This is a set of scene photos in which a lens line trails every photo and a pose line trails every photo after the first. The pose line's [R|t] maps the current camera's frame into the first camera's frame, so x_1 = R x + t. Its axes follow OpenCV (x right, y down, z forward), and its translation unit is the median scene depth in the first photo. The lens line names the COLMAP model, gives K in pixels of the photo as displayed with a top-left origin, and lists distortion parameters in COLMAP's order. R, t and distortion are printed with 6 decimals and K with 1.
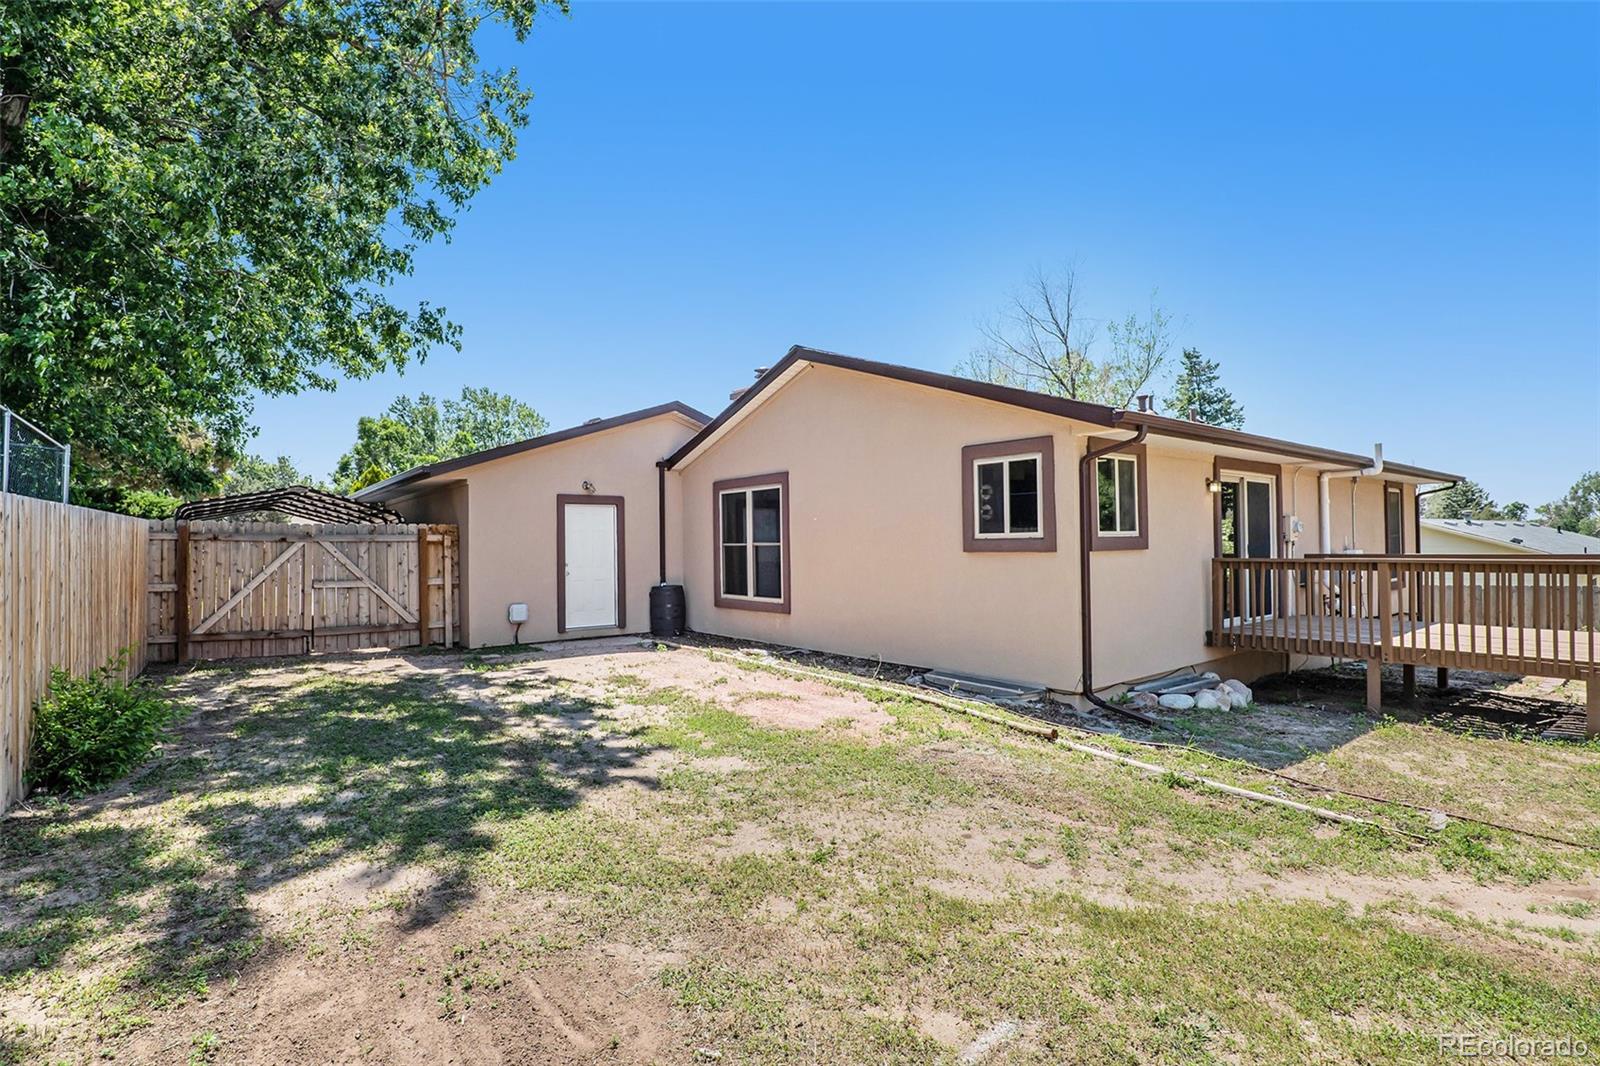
lens RADIAL K [[743.4, 0, 796.8], [0, 743.4, 536.1], [0, 0, 1]] dist [-0.018612, -0.000124]
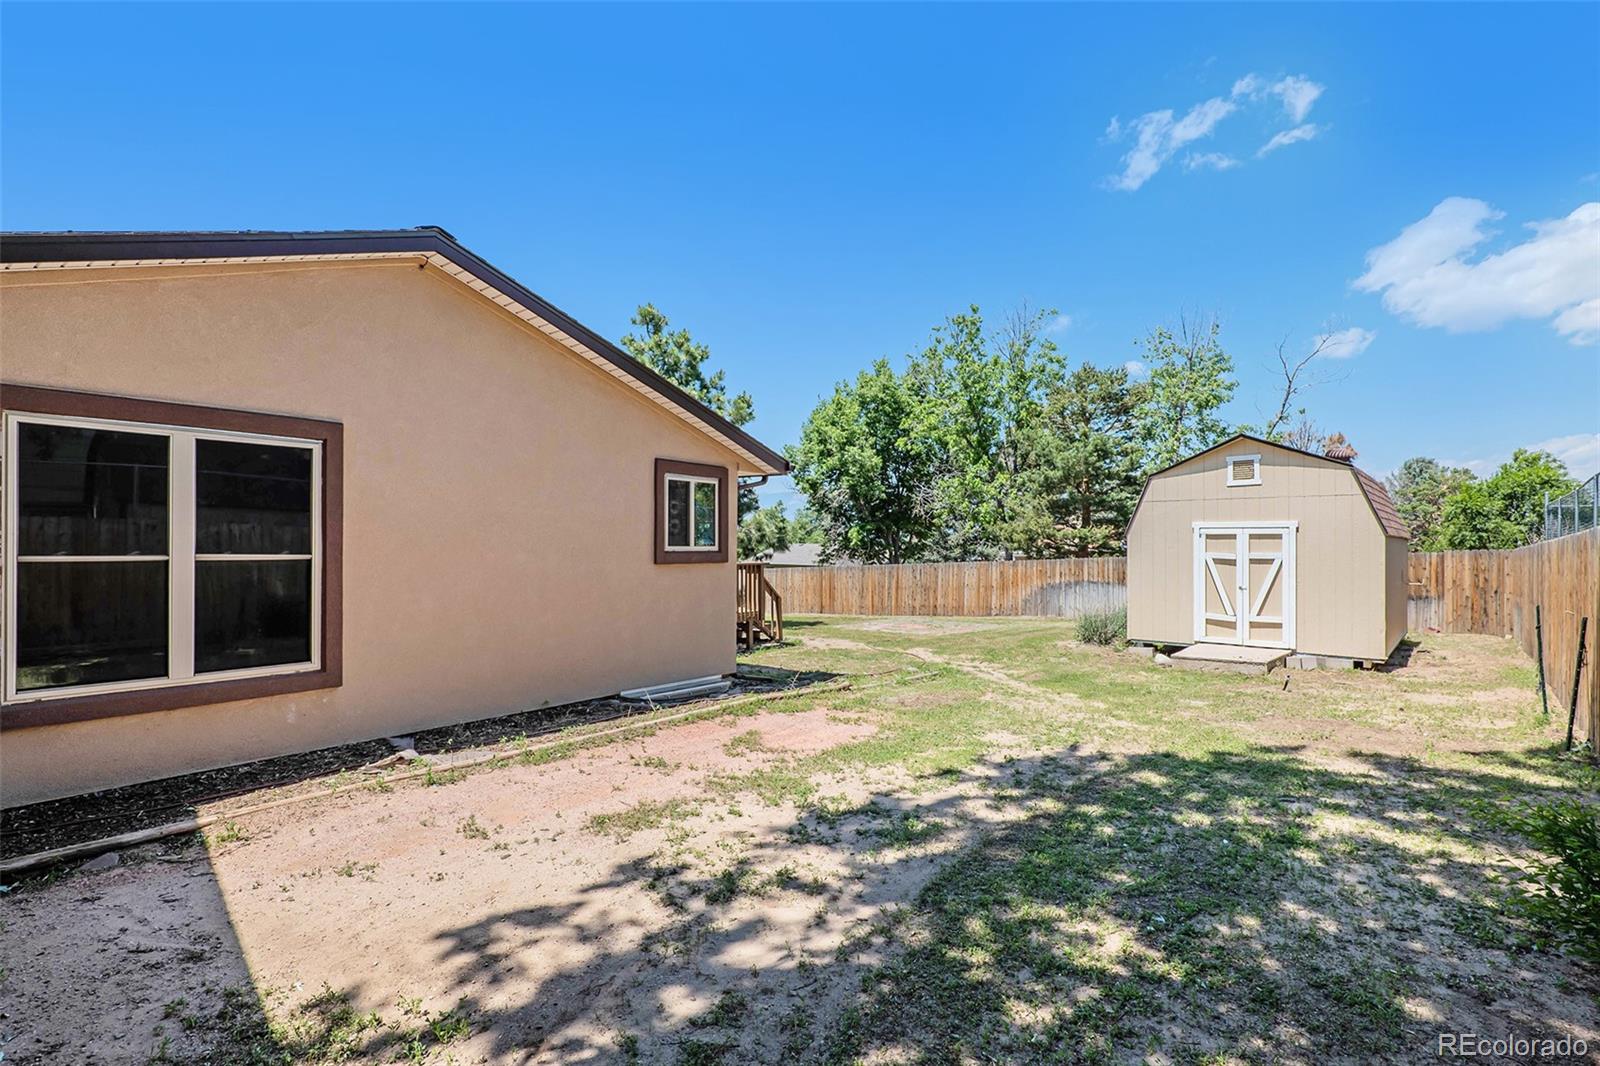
lens RADIAL K [[743.4, 0, 796.4], [0, 743.4, 540.4], [0, 0, 1]] dist [-0.018612, -0.000124]
pose [[-0.200437, 0.019002, 0.979522, -0.636655], [-0.010715, 0.999710, -0.021586, 0.007165], [-0.979648, -0.014822, -0.200175, 0.821843]]
